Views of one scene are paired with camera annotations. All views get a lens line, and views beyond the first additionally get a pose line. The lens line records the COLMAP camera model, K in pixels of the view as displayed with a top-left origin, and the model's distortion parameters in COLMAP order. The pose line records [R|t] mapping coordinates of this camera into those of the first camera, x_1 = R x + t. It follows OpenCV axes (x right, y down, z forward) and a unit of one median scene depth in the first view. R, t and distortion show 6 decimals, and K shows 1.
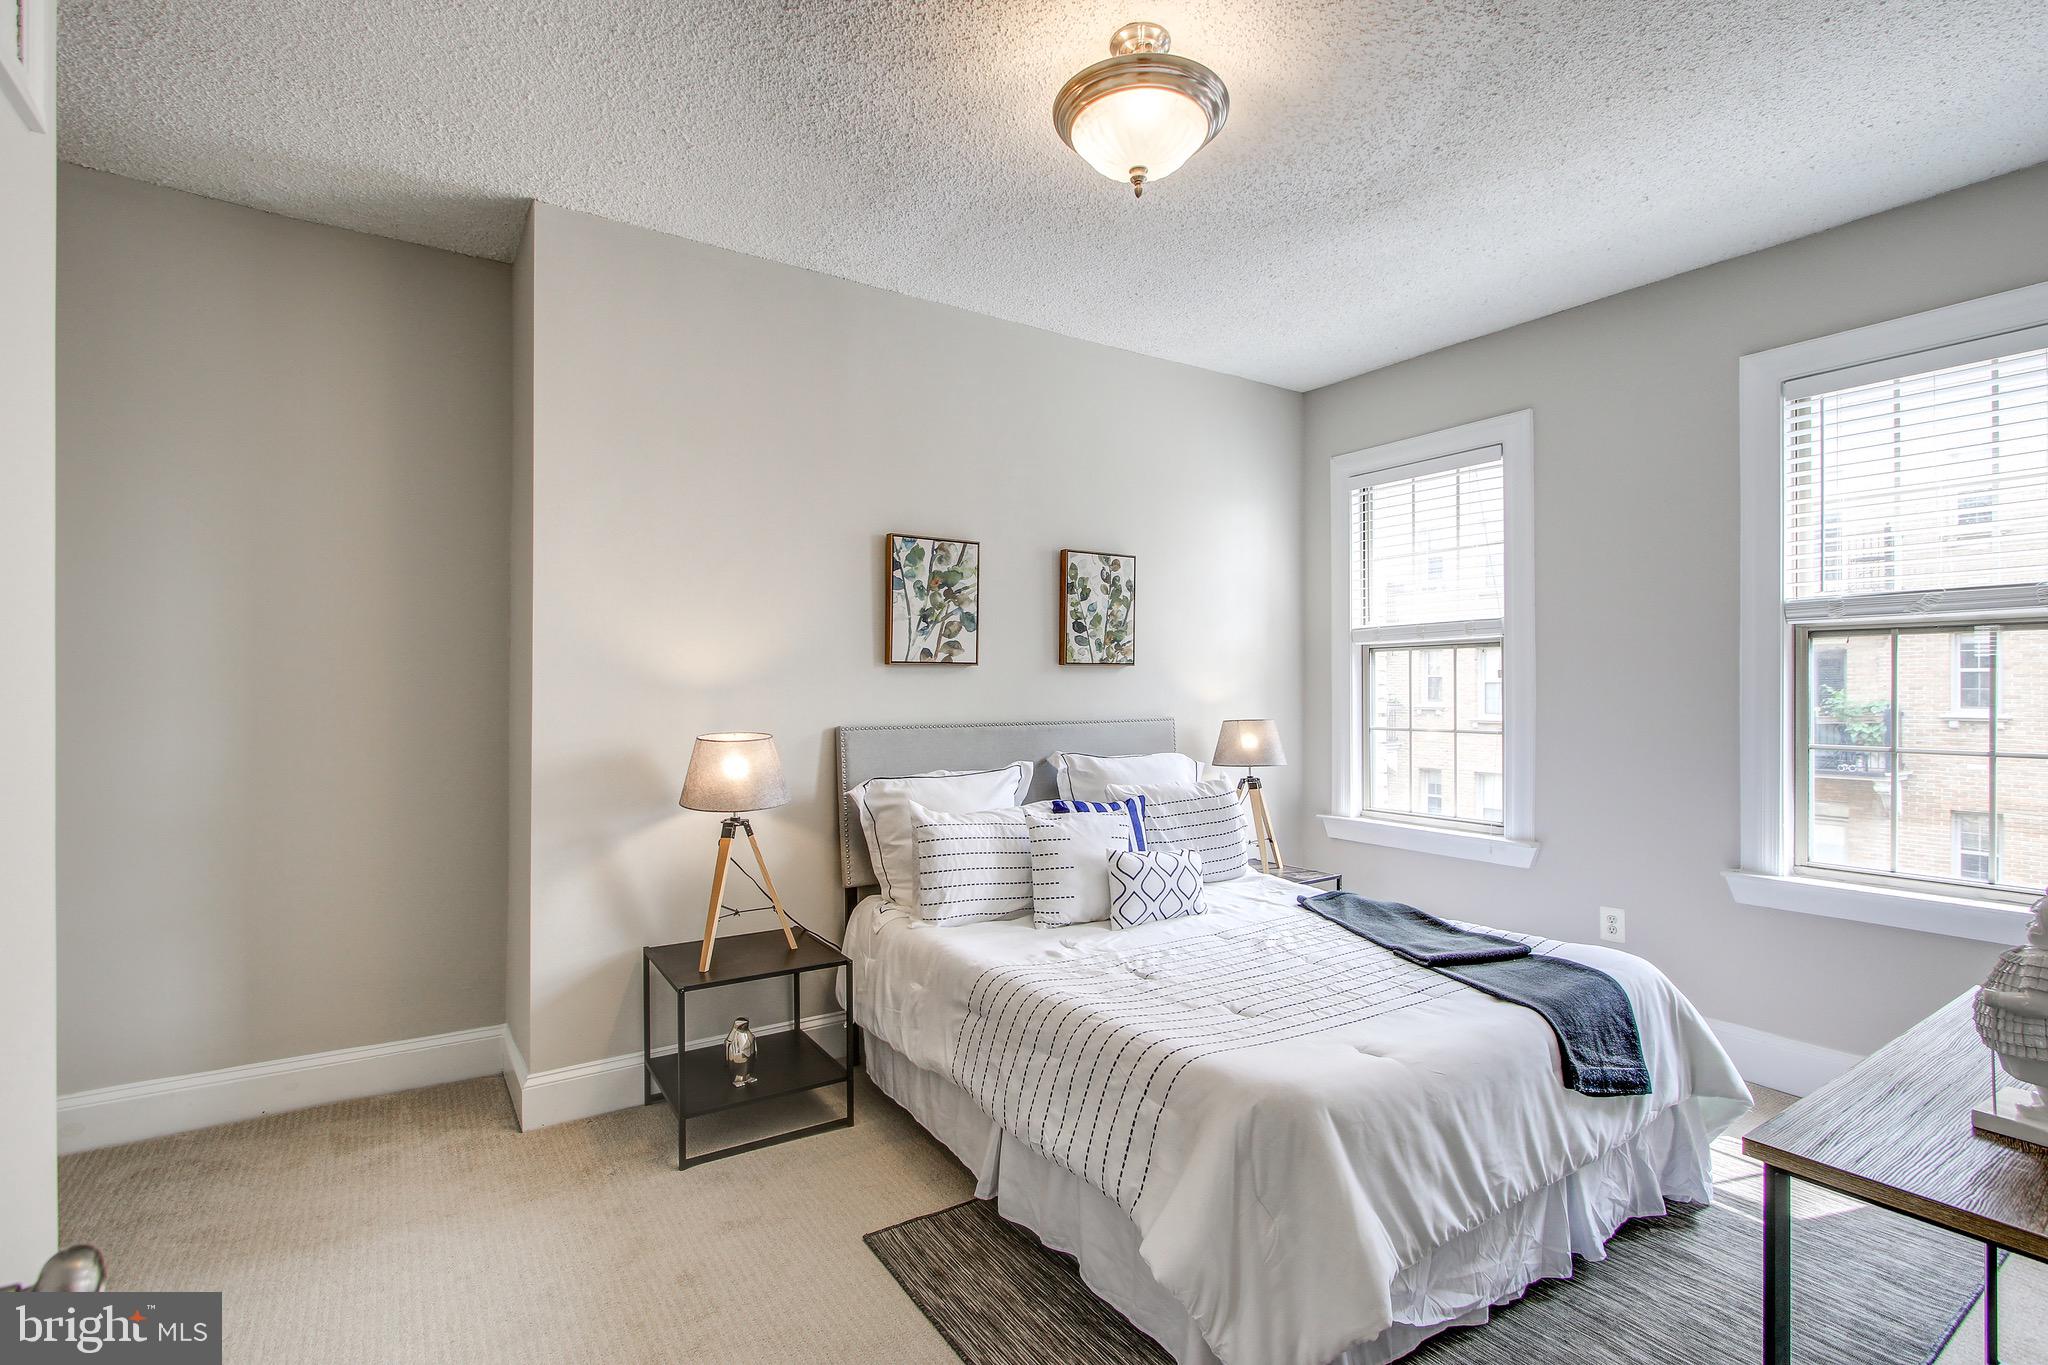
lens RADIAL K [[959.4, 0, 1020.0], [0, 959.4, 683.3], [0, 0, 1]] dist [0.001917, 0.000392]
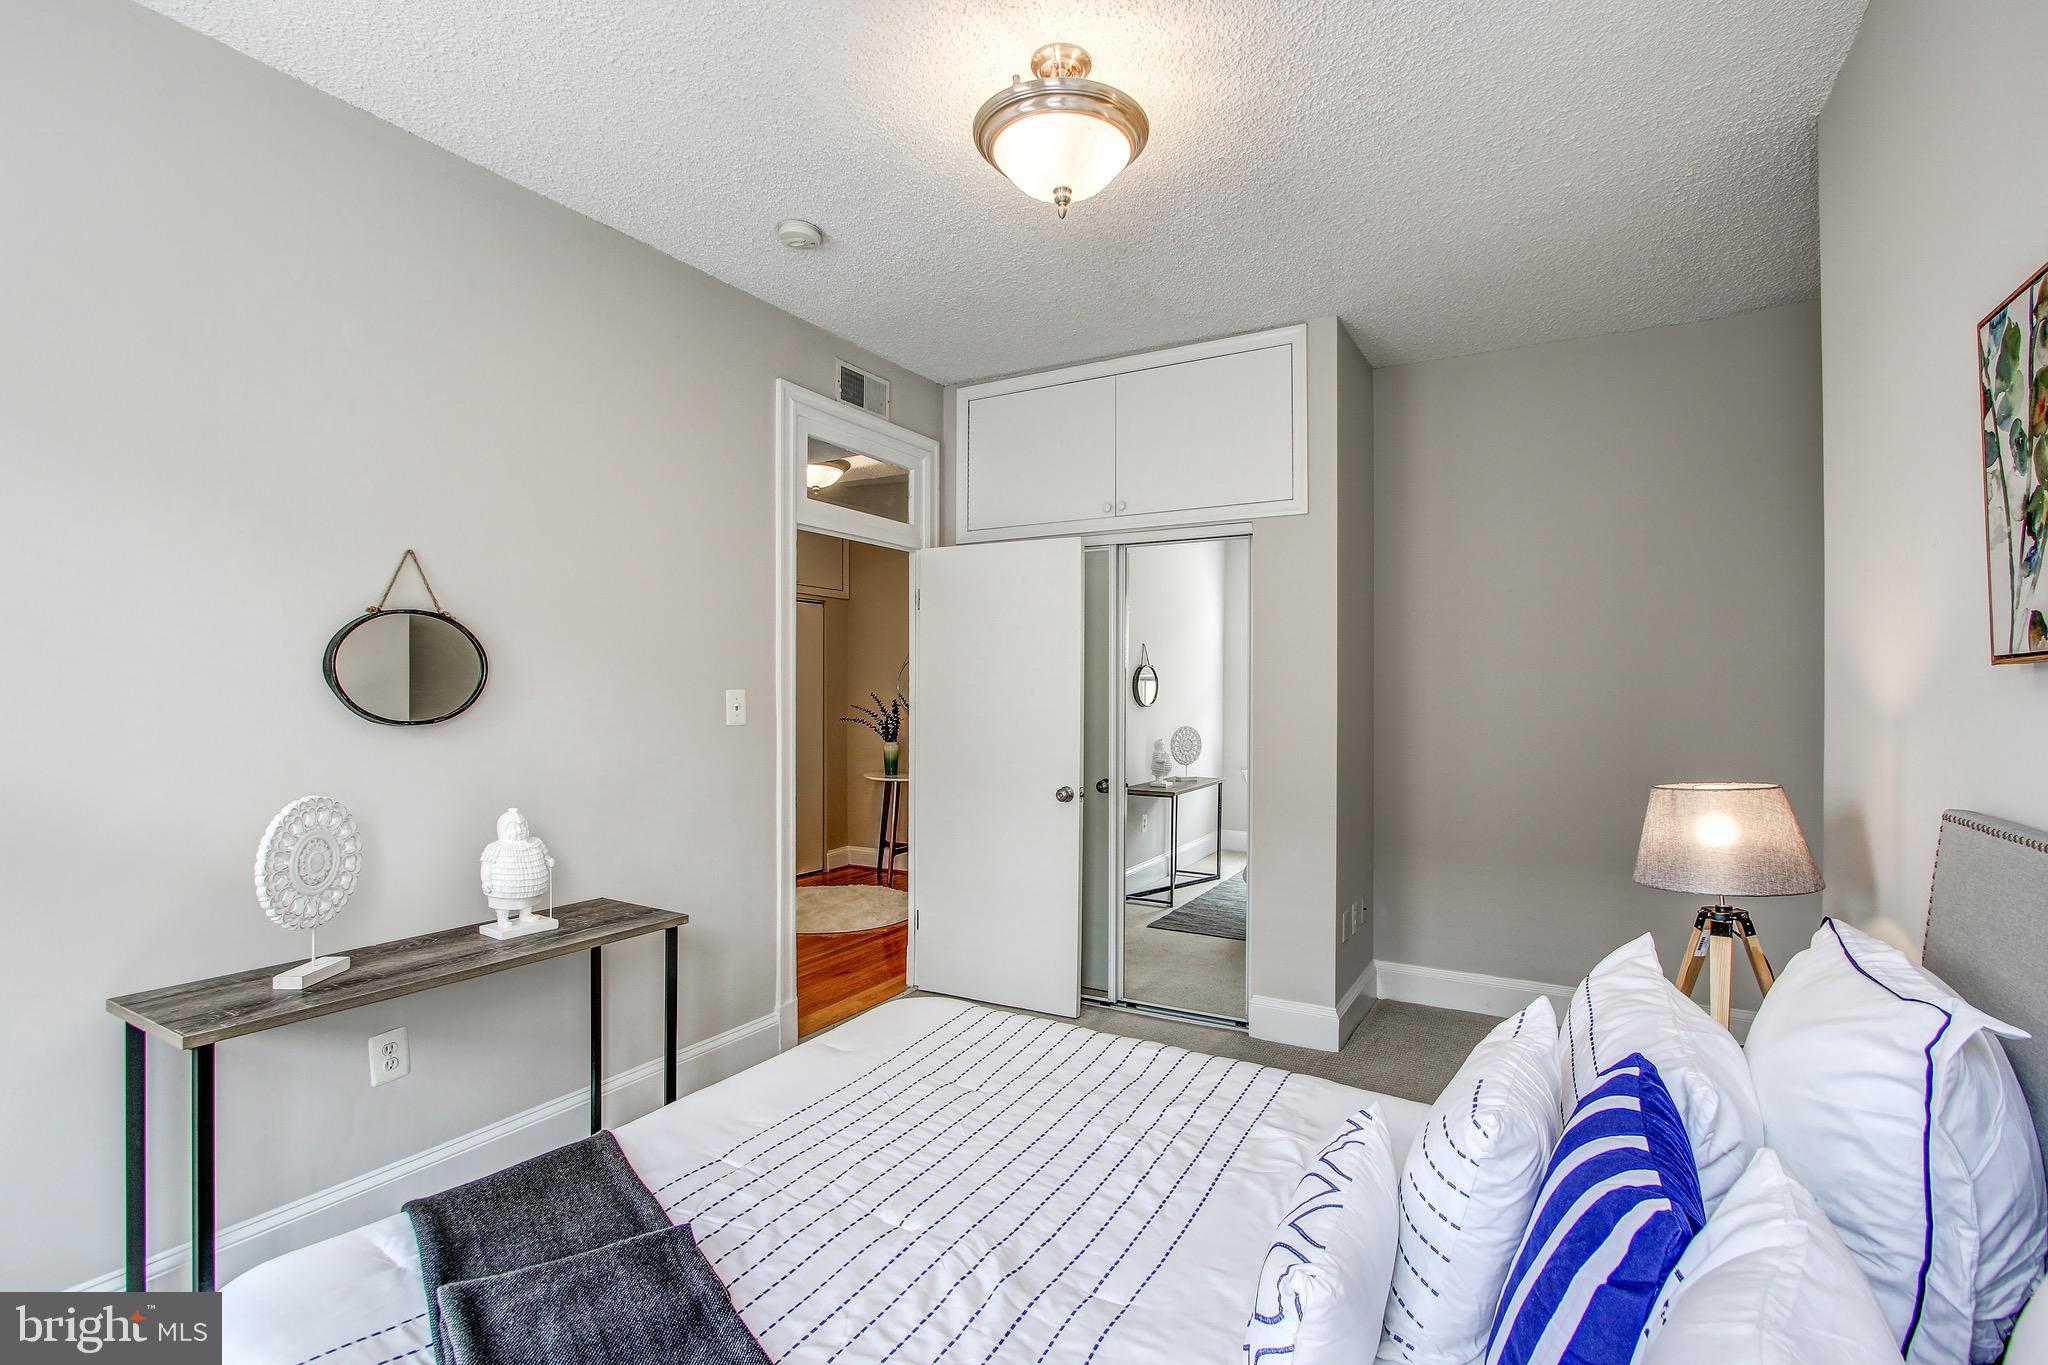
lens RADIAL K [[959.4, 0, 1020.0], [0, 959.4, 683.3], [0, 0, 1]] dist [0.001917, 0.000392]
pose [[-0.884873, -0.000461, -0.465832, 0.460725], [0.002300, 0.999983, -0.005358, -0.013476], [0.465827, -0.005813, -0.884857, 1.400081]]
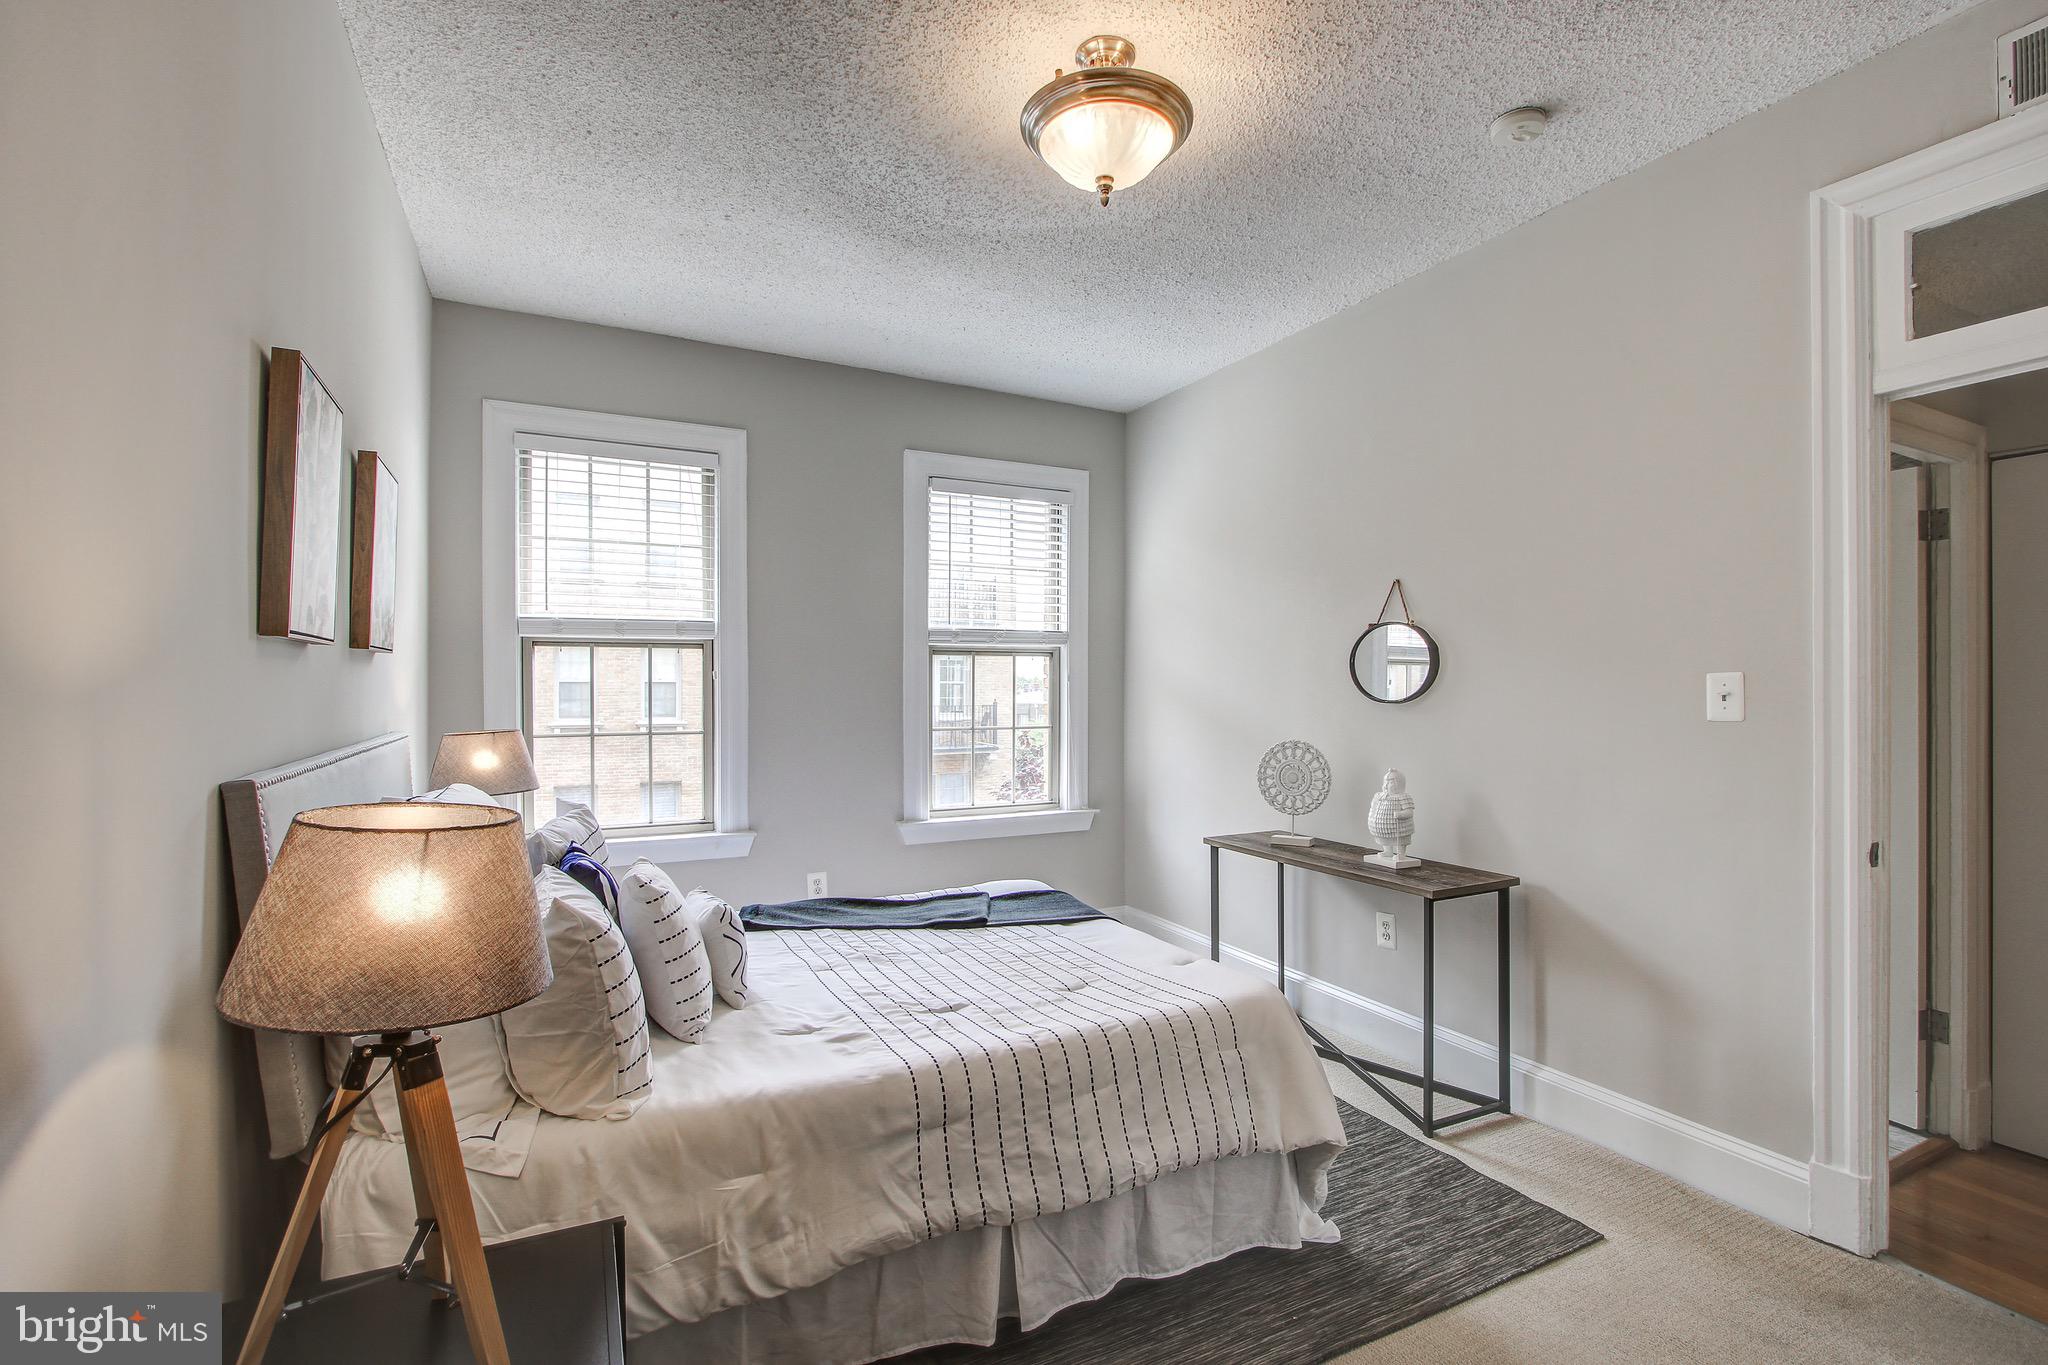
lens RADIAL K [[983.9, 0, 1038.1], [0, 983.9, 685.5], [0, 0, 1]] dist [-0.013252, 0.000711]
pose [[0.089381, 0.004272, 0.995988, -0.688919], [-0.003905, 0.999985, -0.003939, 0.004672], [-0.995990, -0.003537, 0.089397, 0.738974]]
